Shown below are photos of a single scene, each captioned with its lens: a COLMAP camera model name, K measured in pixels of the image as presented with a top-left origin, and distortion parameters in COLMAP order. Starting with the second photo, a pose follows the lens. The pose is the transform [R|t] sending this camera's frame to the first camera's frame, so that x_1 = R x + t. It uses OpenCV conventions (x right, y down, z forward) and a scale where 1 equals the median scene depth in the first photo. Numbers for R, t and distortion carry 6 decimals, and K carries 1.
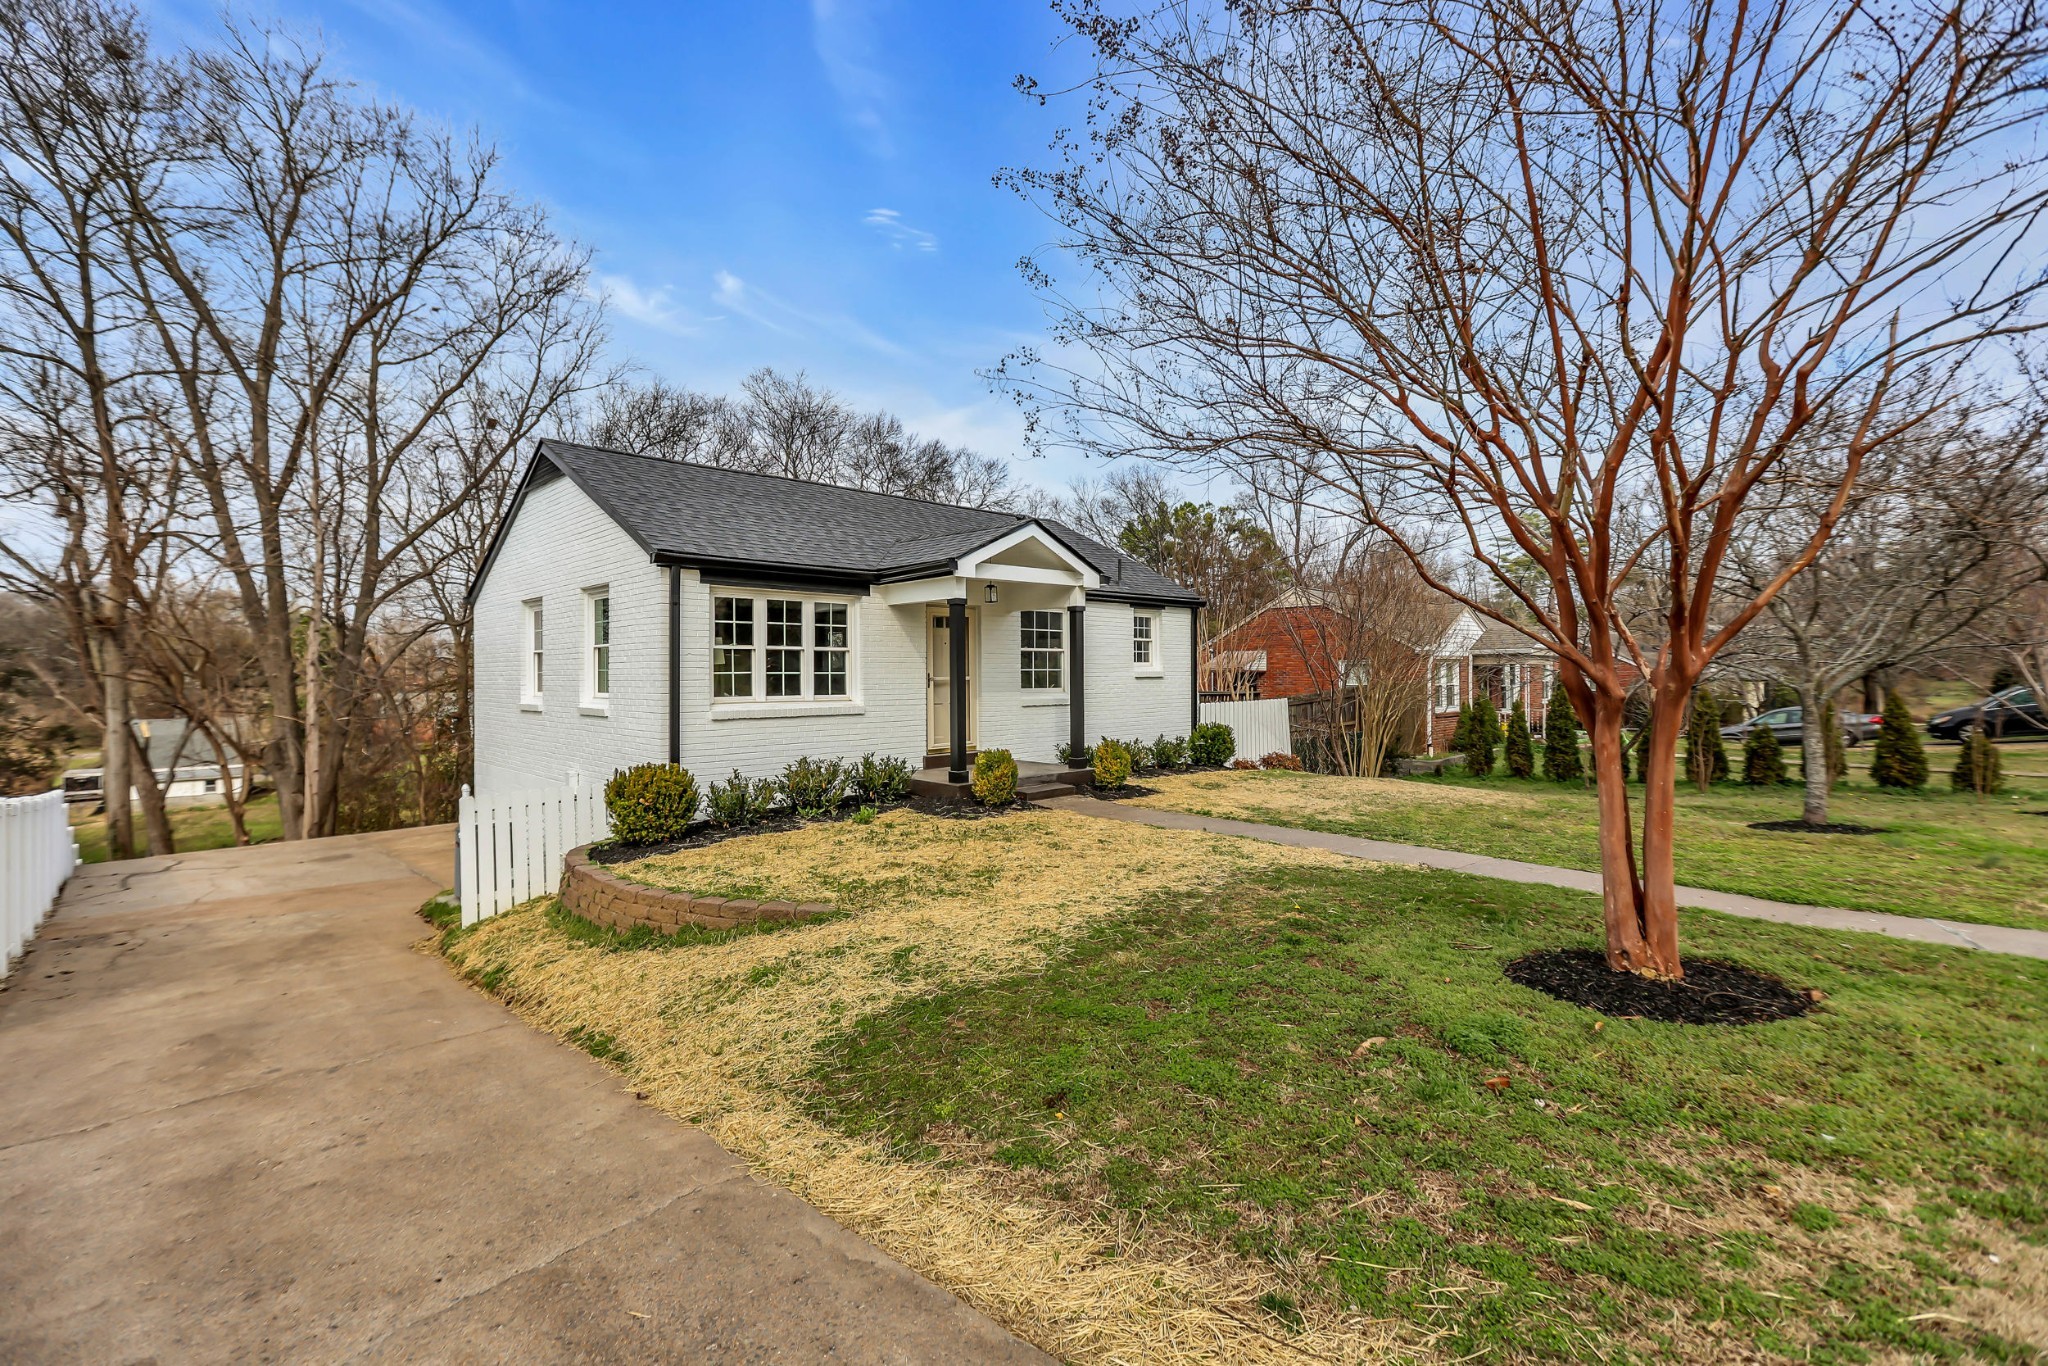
lens RADIAL K [[904.6, 0, 1015.3], [0, 904.6, 667.7], [0, 0, 1]] dist [0.012473, 0.000843]
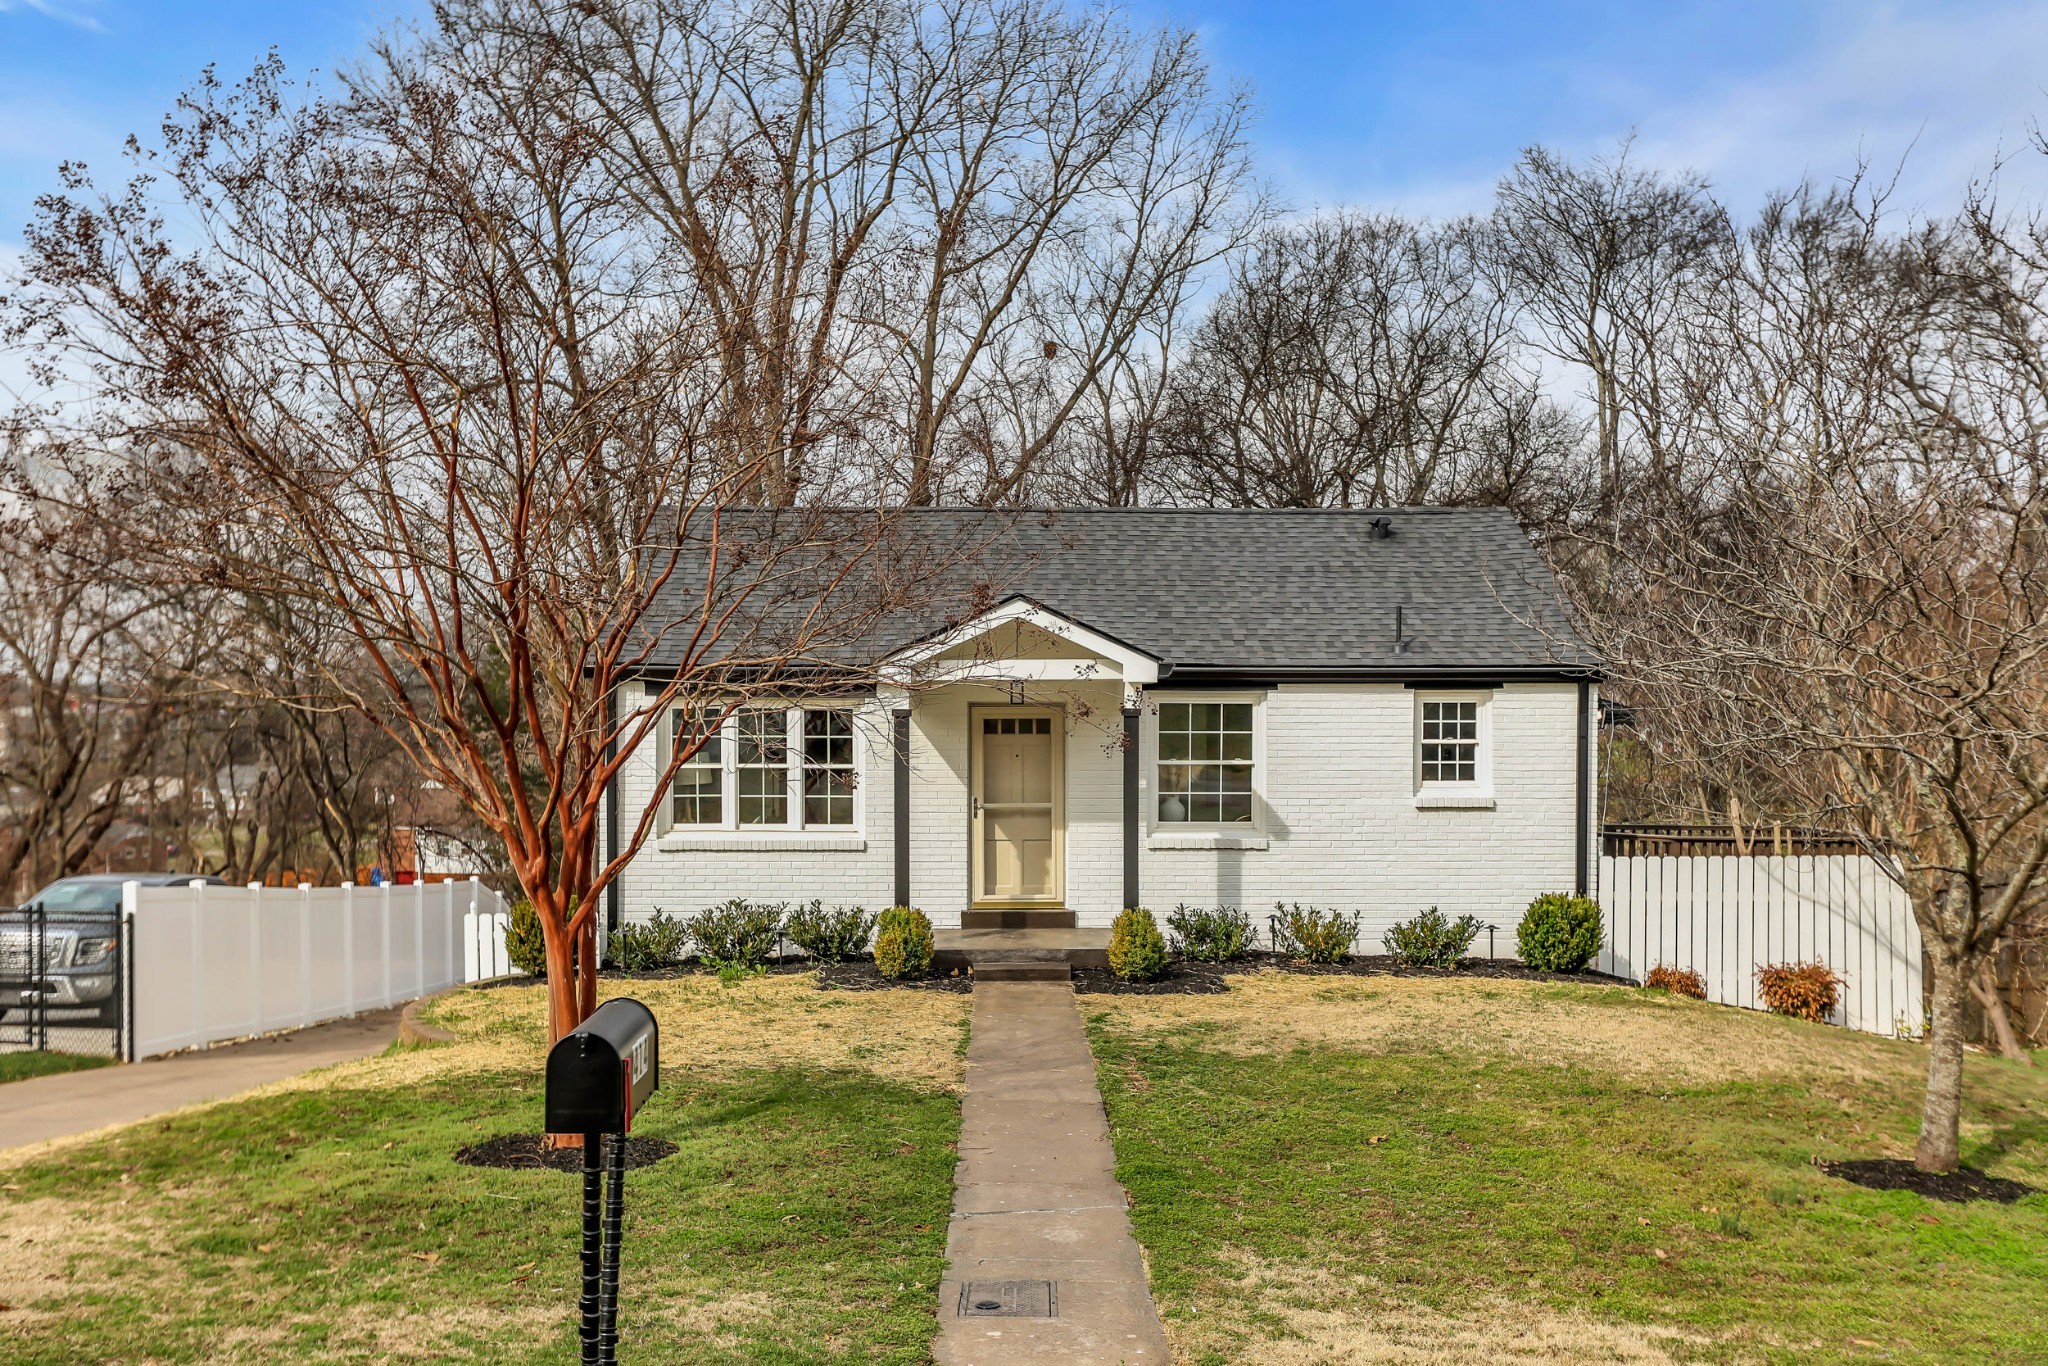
lens RADIAL K [[1995.8, 0, 1023.1], [0, 1995.8, 692.9], [0, 0, 1]] dist [-0.031262, 0.000000]
pose [[0.738985, 0.003732, -0.673712, 0.817448], [-0.001872, 0.999992, 0.003486, -0.067882], [0.673720, -0.001315, 0.738986, -0.128108]]
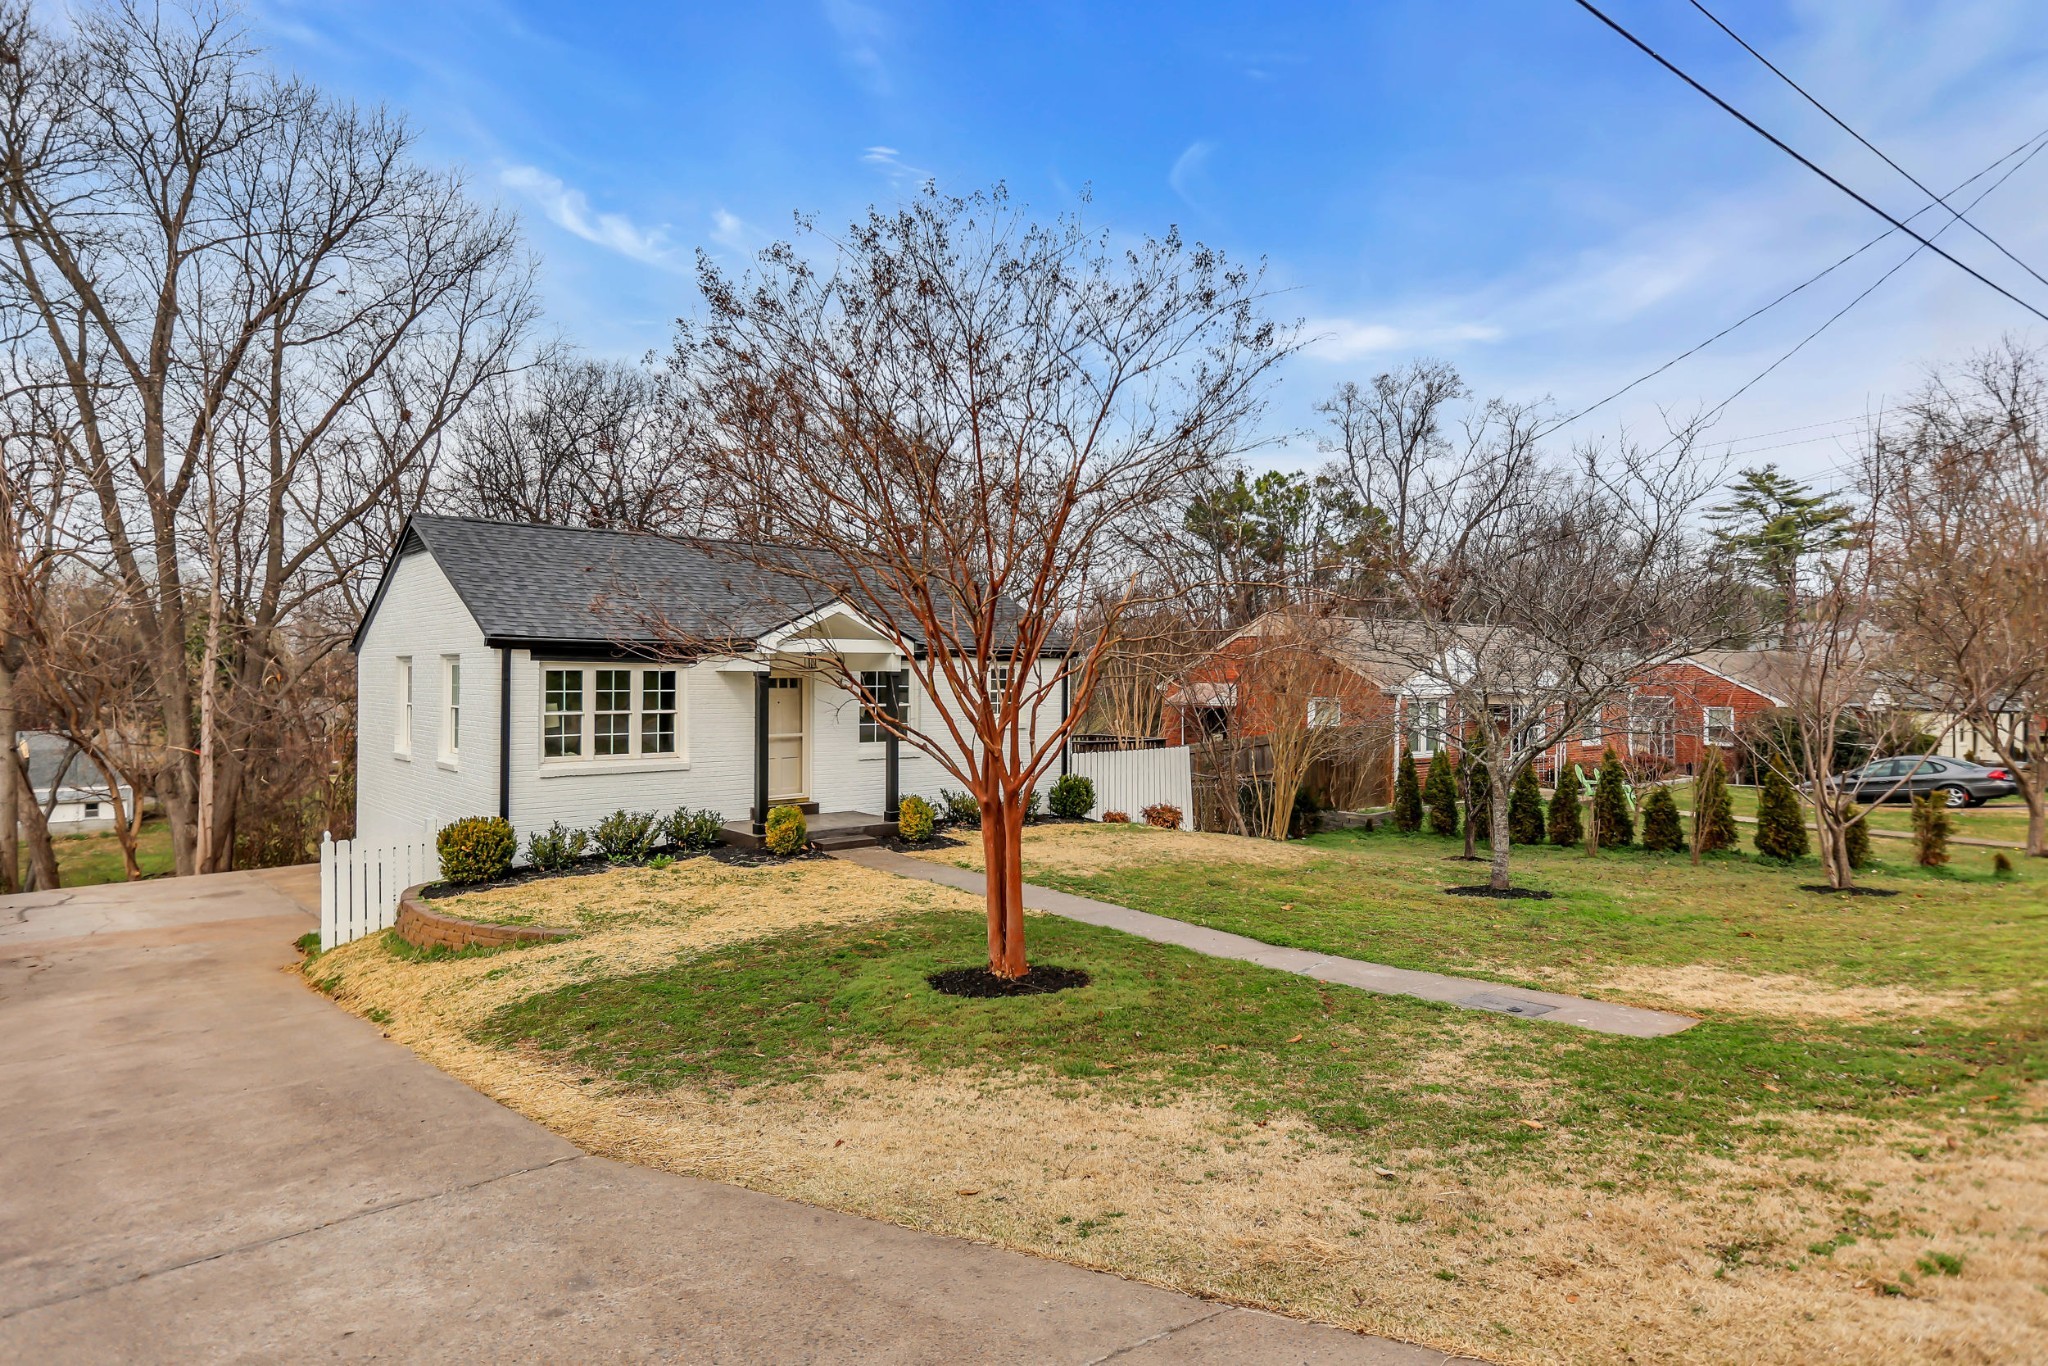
lens RADIAL K [[1175.4, 0, 1015.8], [0, 1175.4, 669.9], [0, 0, 1]] dist [0.059402, -0.000306]
pose [[0.997516, 0.010368, -0.069674, 0.249446], [-0.010169, 0.999943, 0.003211, -0.060229], [0.069703, -0.002495, 0.997565, -0.312512]]
